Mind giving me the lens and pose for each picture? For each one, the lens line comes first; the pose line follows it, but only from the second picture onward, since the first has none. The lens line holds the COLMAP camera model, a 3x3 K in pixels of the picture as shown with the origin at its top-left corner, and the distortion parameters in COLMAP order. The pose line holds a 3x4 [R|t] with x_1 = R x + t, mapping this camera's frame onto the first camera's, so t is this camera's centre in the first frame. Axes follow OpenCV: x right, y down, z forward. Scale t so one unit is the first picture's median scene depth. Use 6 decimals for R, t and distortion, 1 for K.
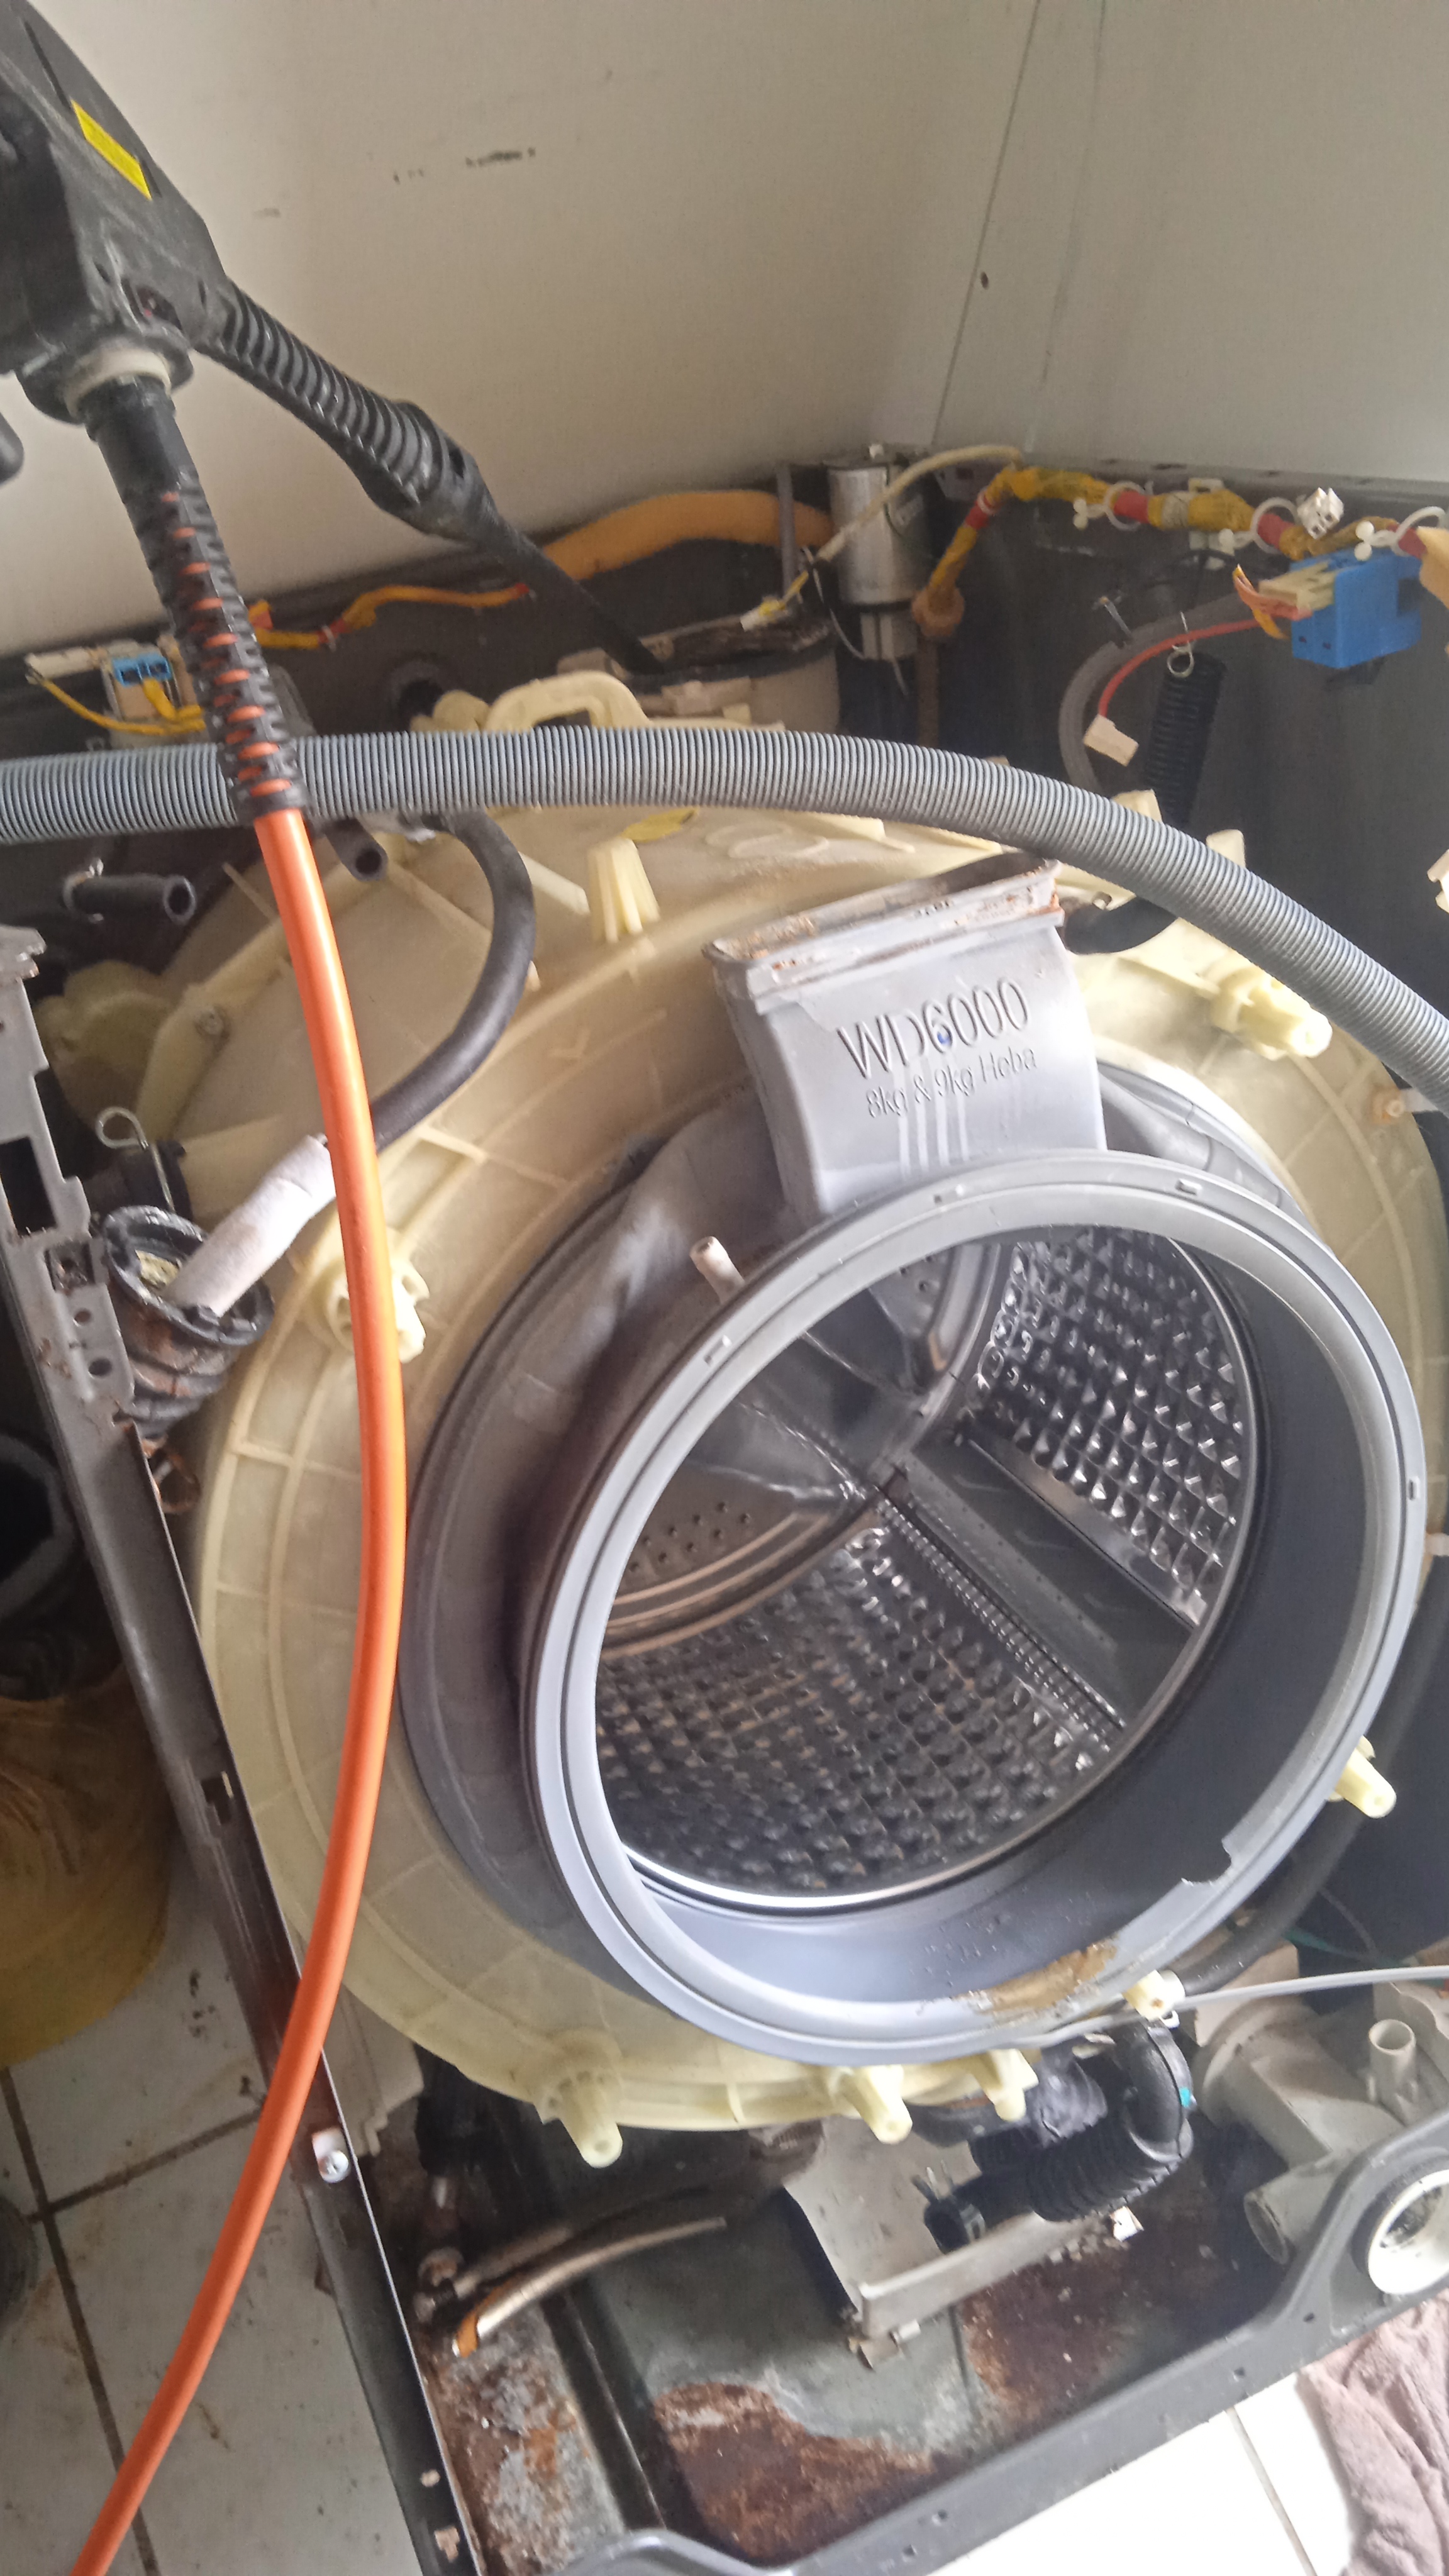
lens RADIAL K [[2154.5, 0, 731.0], [0, 2154.5, 1305.8], [0, 0, 1]] dist [0.026902, -0.033698]
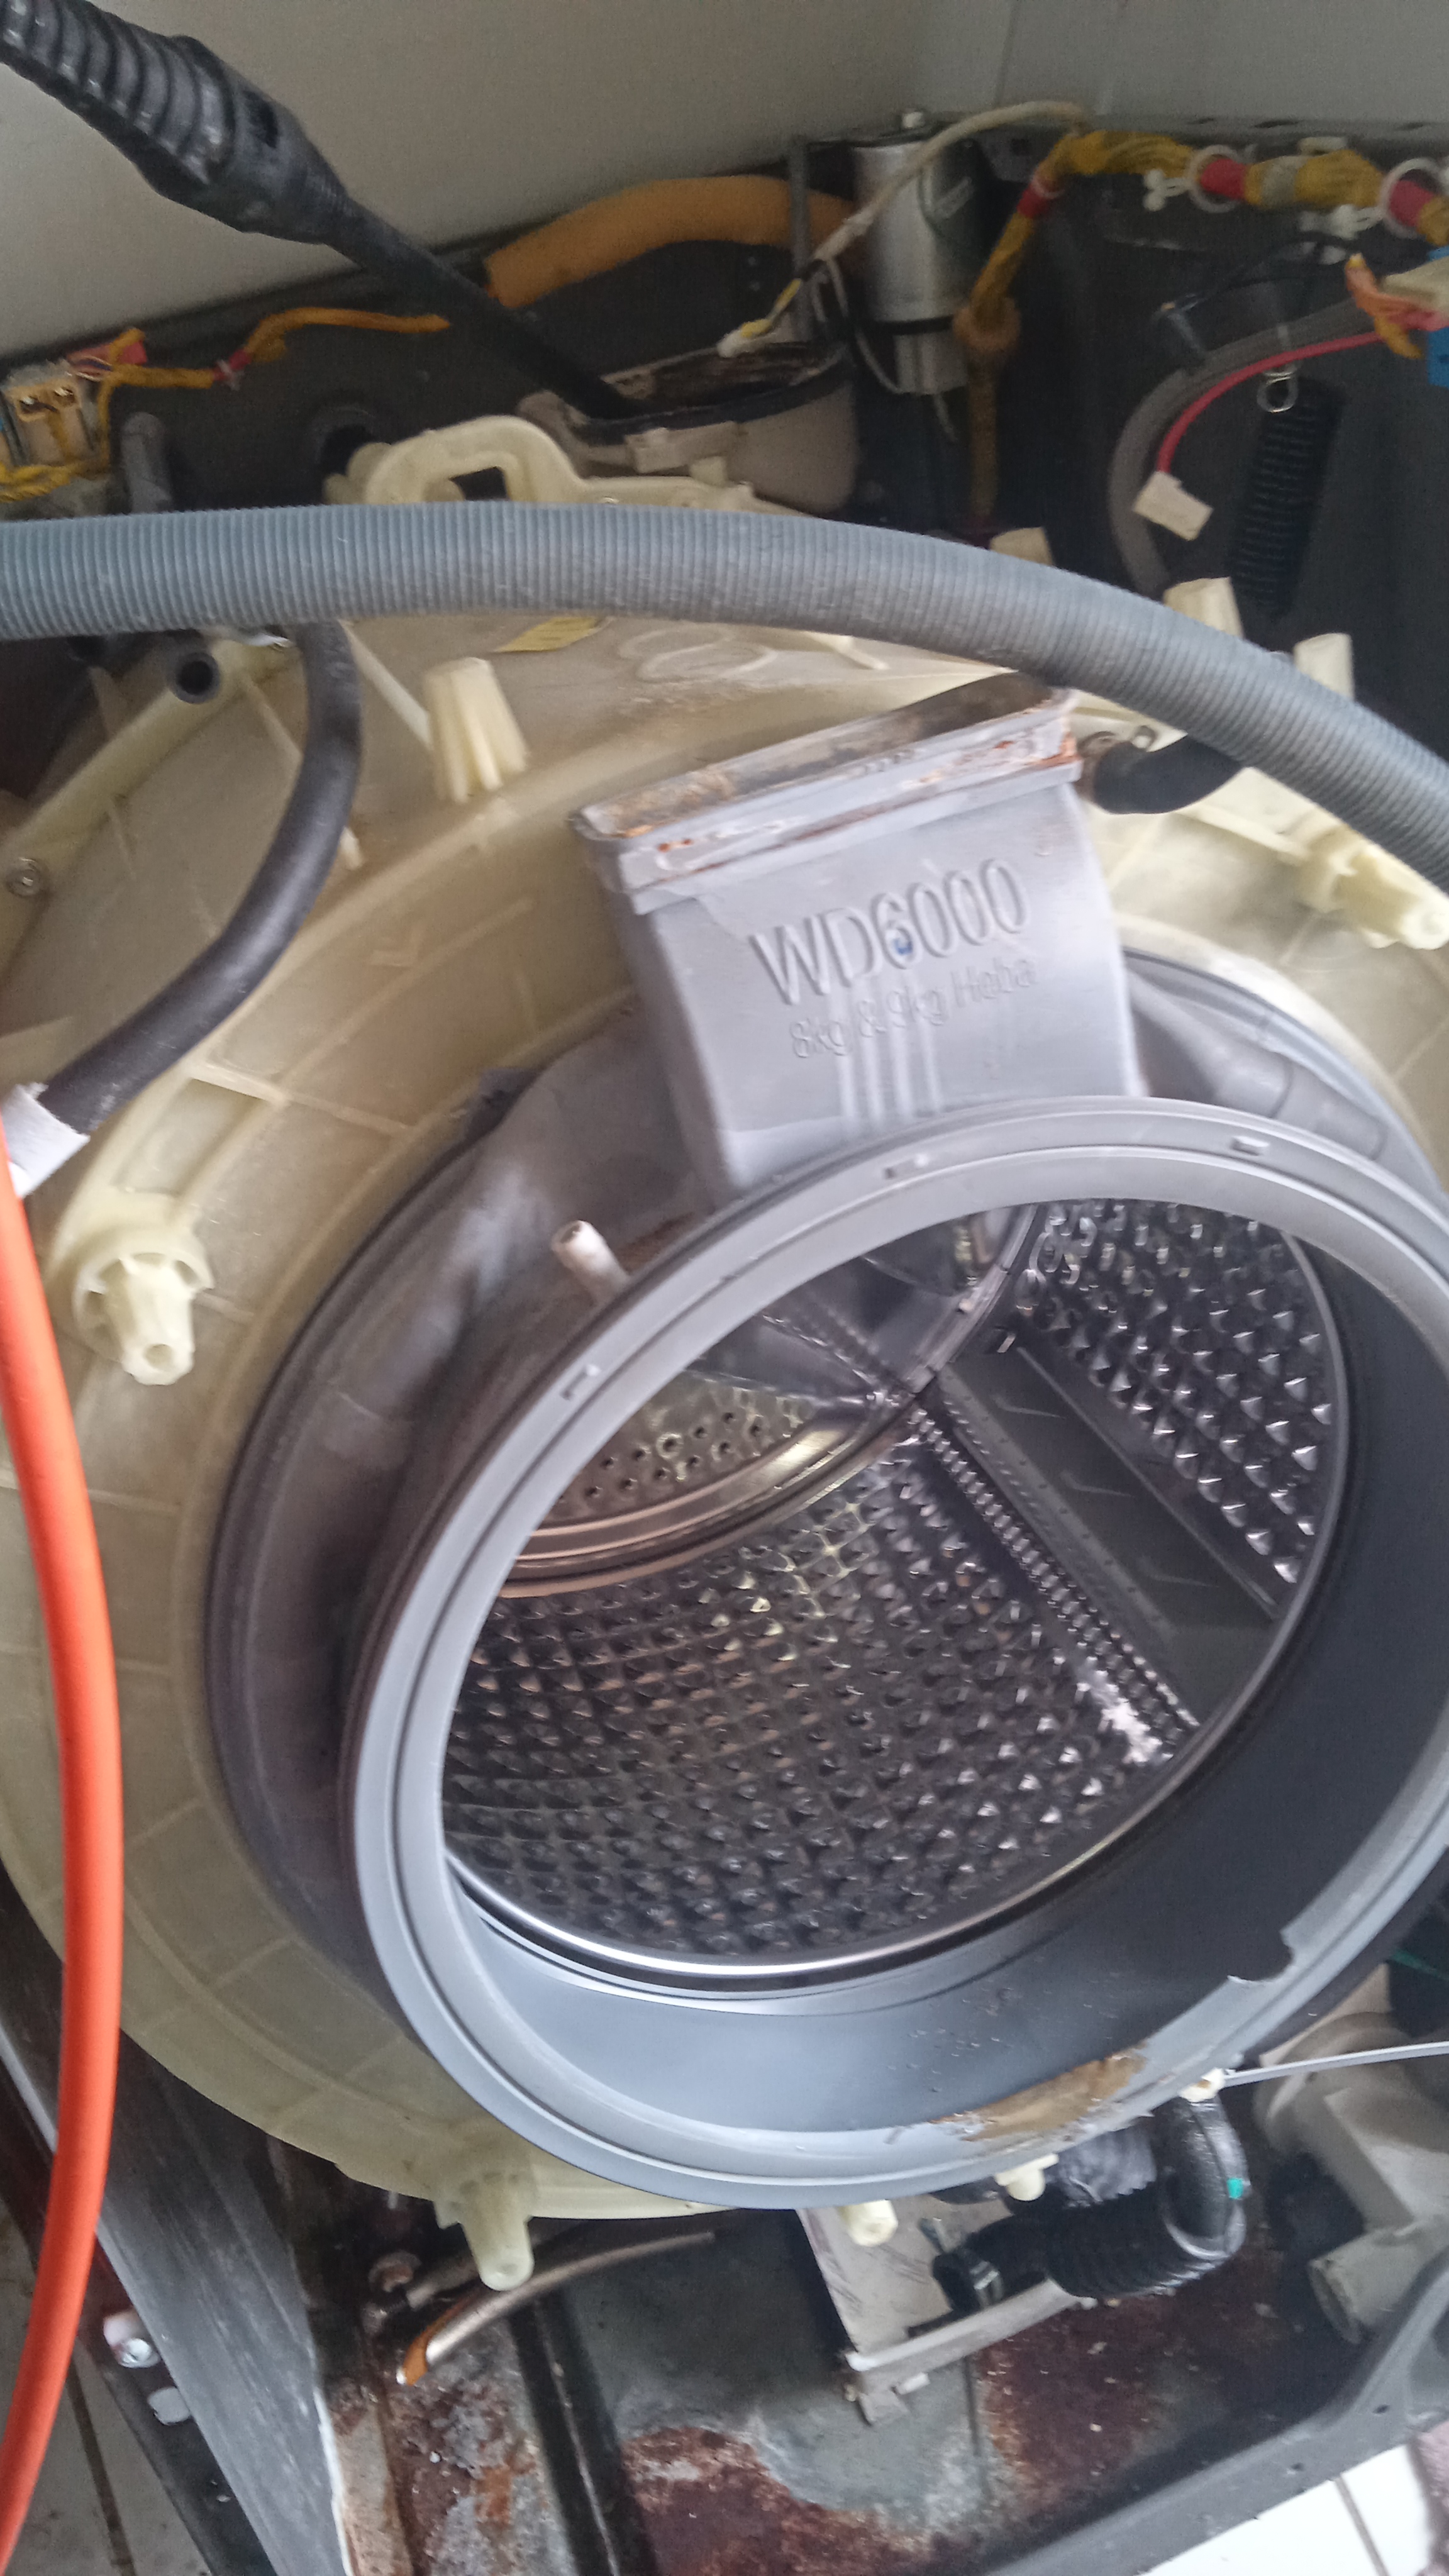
lens RADIAL K [[2154.5, 0, 719.0], [0, 2154.5, 1279.3], [0, 0, 1]] dist [0.026902, -0.033698]
pose [[0.997865, 0.012619, -0.064083, 0.068984], [-0.006256, 0.995113, 0.098540, -0.068175], [0.065013, -0.097929, 0.993068, 0.222803]]
